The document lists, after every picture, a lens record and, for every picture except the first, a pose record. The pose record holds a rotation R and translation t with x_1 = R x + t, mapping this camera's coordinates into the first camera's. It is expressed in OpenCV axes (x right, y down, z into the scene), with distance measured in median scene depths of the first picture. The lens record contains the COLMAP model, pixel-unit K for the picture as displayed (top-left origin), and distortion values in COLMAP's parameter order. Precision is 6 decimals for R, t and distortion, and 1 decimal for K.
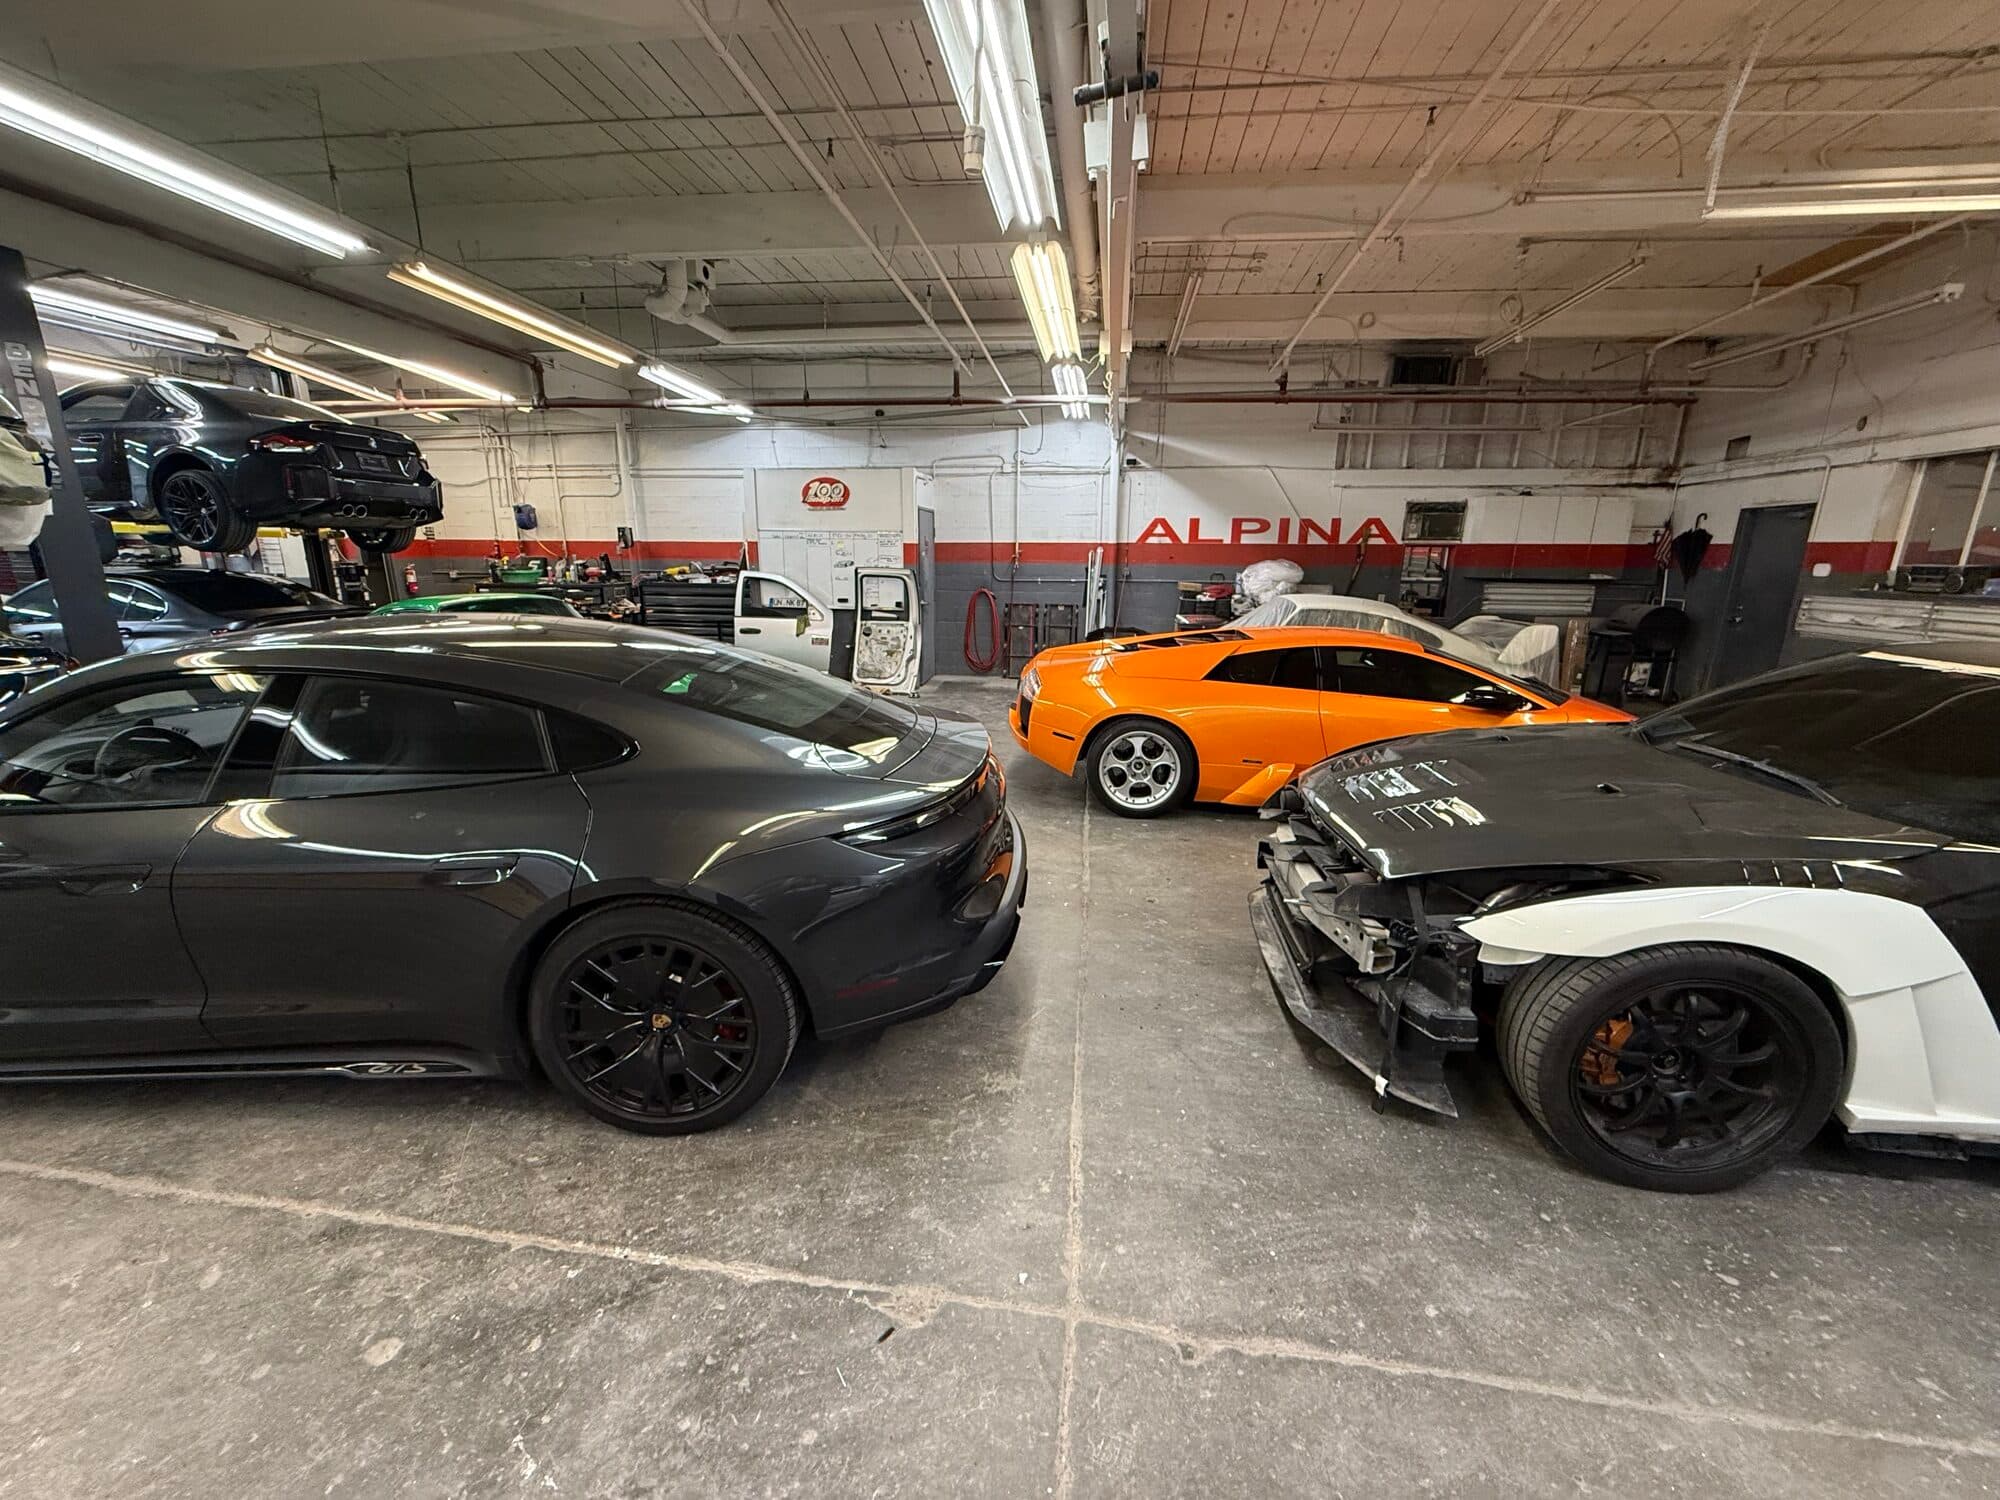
lens RADIAL K [[797.0, 0, 1000.8], [0, 797.0, 751.5], [0, 0, 1]] dist [0.000873, 0.000490]
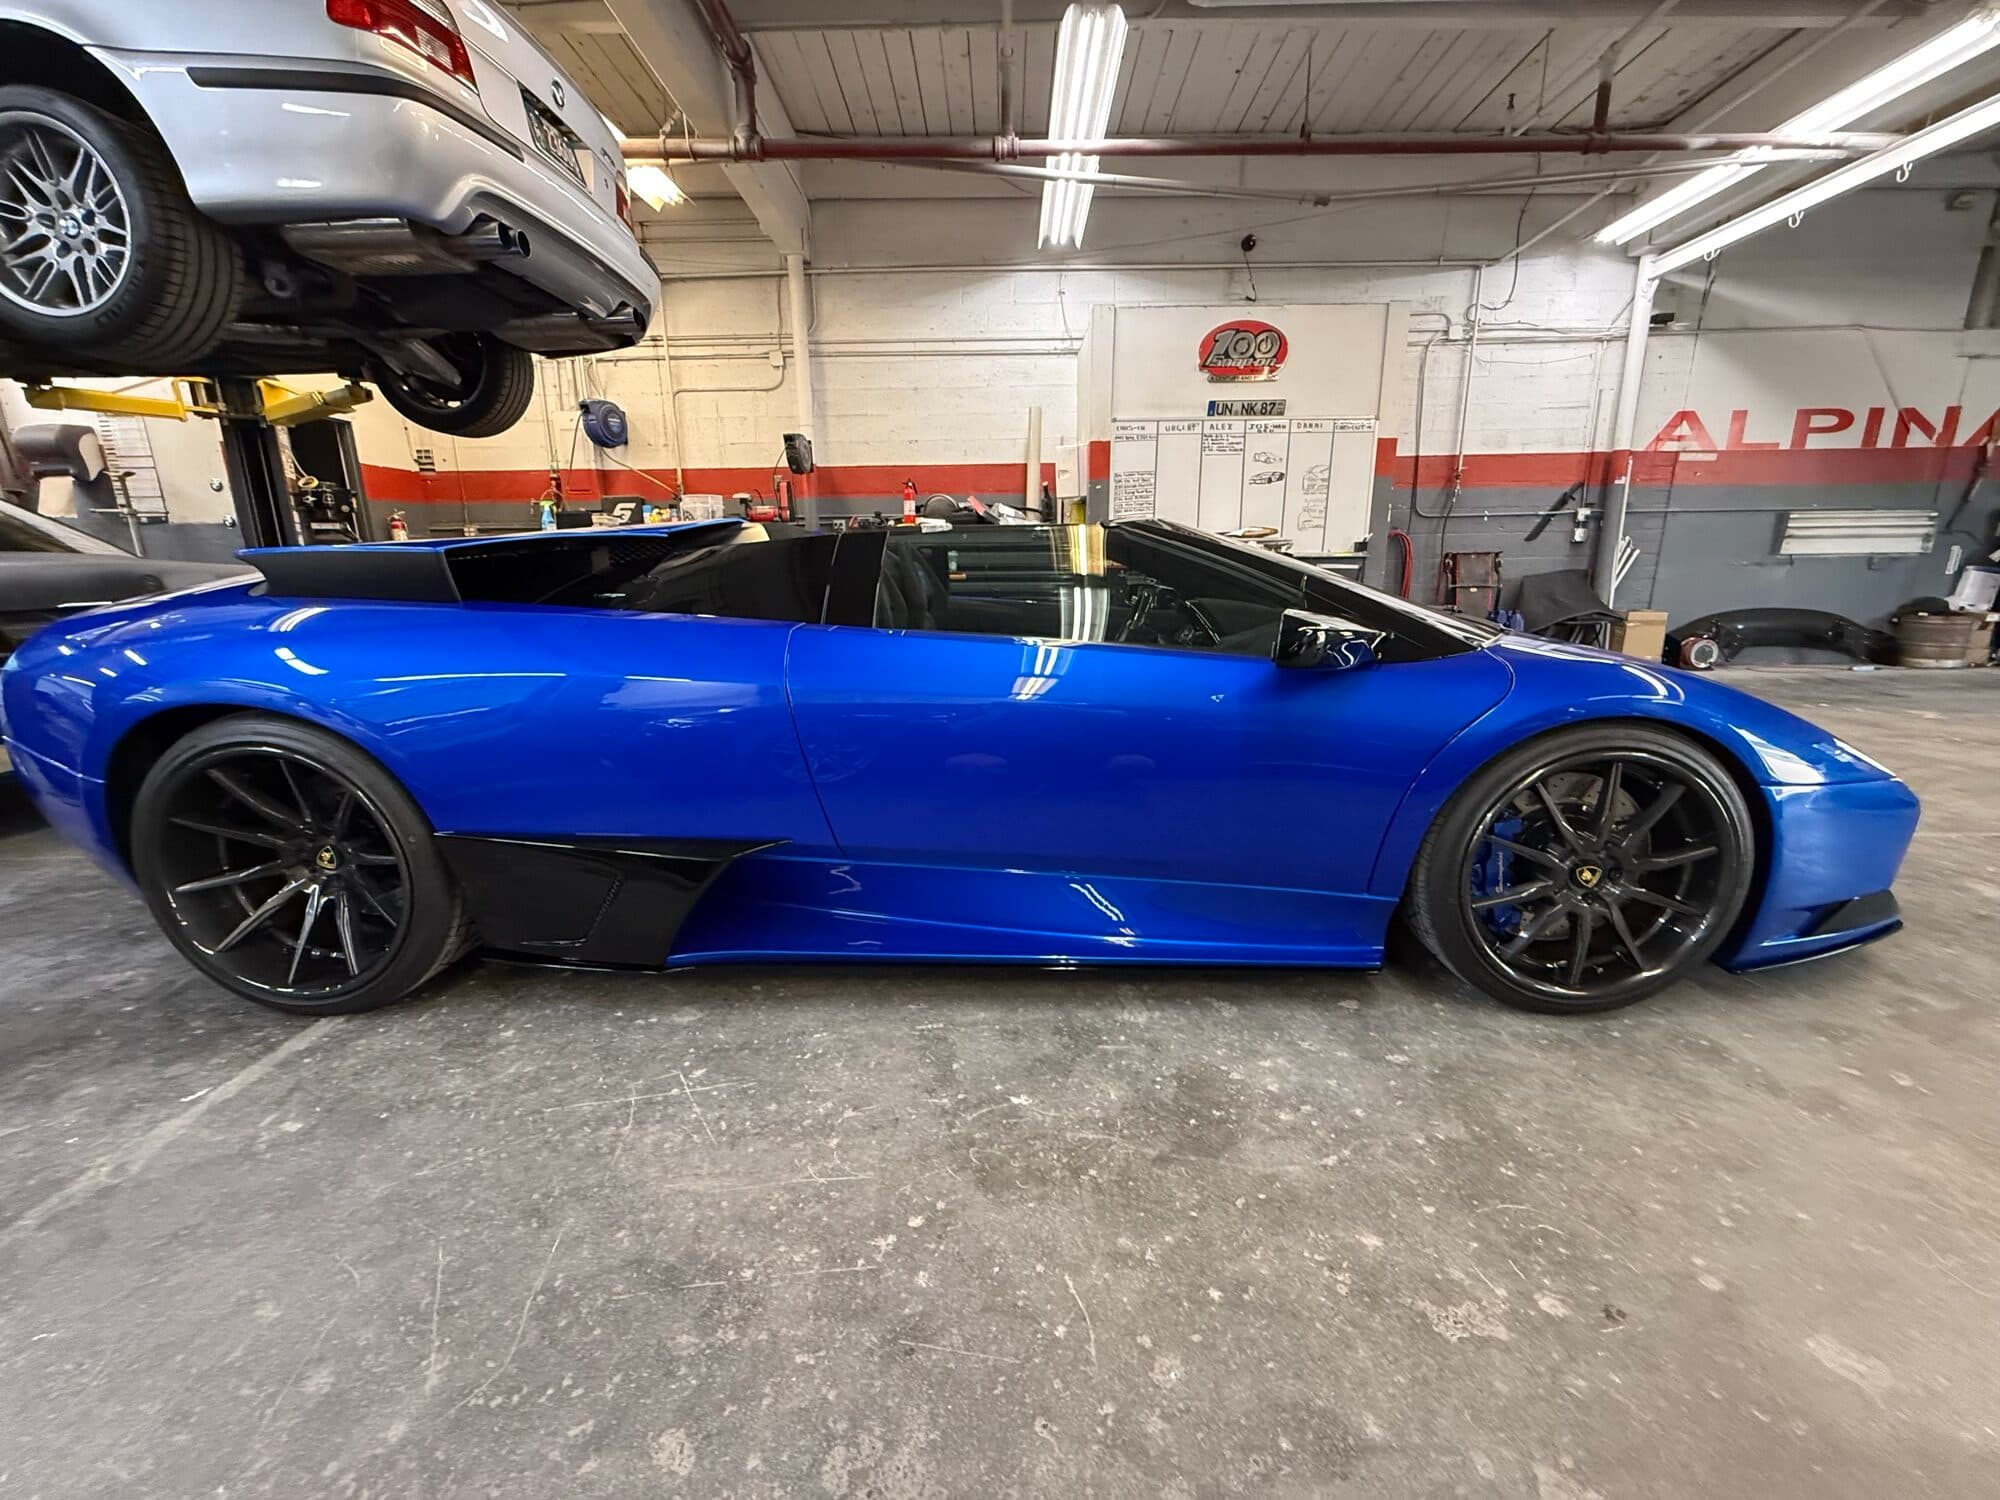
lens RADIAL K [[797.0, 0, 1002.3], [0, 797.0, 751.8], [0, 0, 1]] dist [0.000873, 0.000490]
pose [[0.990698, -0.050364, 0.126415, -0.443052], [0.051692, 0.998637, -0.007247, -0.041341], [-0.125878, 0.013714, 0.991951, 0.432353]]
